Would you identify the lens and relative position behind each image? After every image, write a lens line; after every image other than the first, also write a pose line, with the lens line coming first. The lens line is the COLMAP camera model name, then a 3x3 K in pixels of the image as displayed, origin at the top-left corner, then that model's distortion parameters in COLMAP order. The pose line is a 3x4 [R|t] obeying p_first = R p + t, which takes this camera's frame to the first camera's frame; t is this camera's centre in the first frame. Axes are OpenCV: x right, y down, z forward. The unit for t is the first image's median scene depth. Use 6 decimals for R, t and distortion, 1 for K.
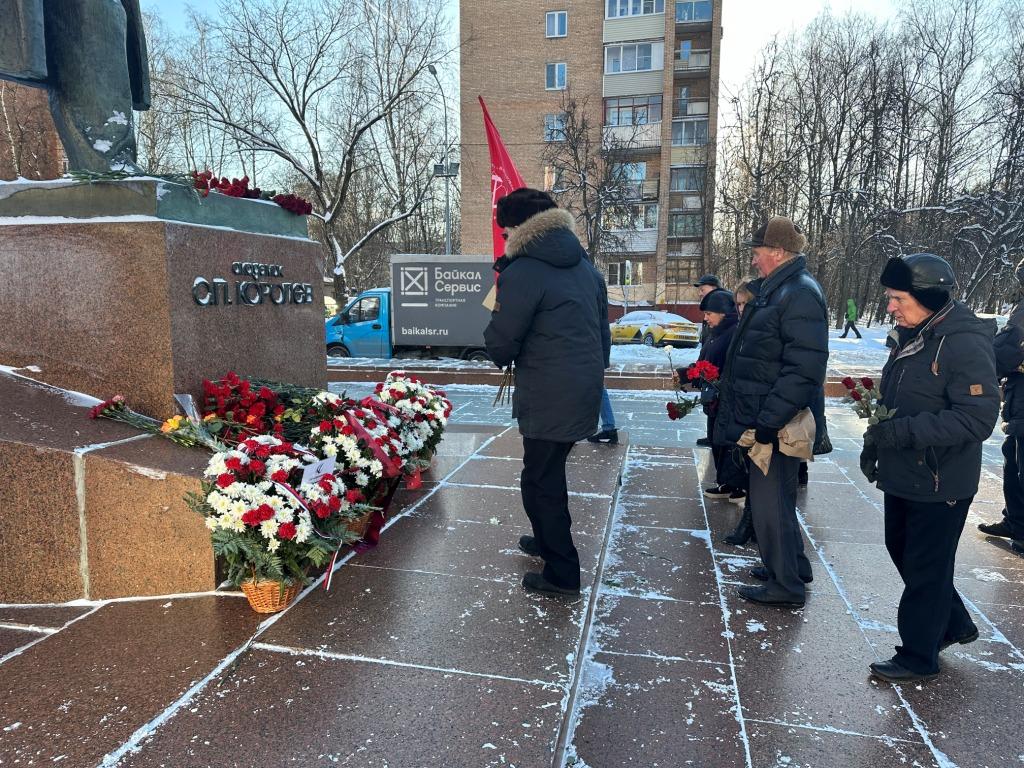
lens RADIAL K [[715.5, 0, 518.7], [0, 715.5, 388.8], [0, 0, 1]] dist [0.063359, -0.065654]
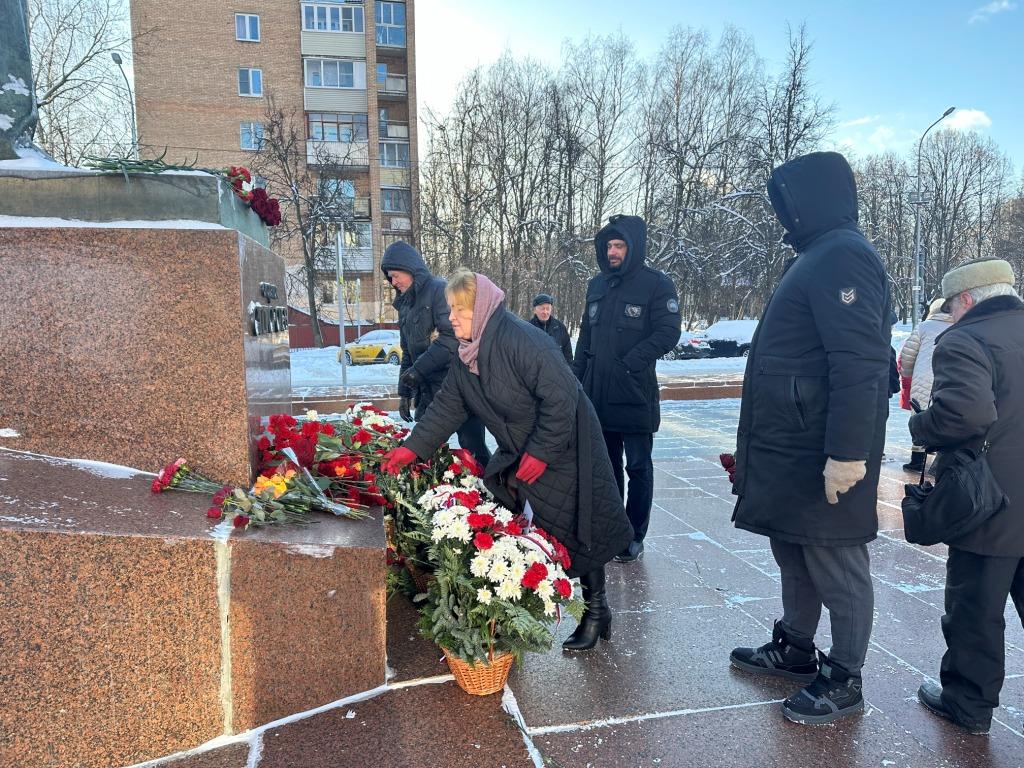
lens RADIAL K [[715.5, 0, 516.0], [0, 715.5, 394.6], [0, 0, 1]] dist [0.063359, -0.065654]
pose [[0.906387, -0.061589, 0.417936, -0.421888], [0.068942, 0.997618, -0.002502, -0.023762], [-0.416786, 0.031081, 0.908473, 0.131394]]
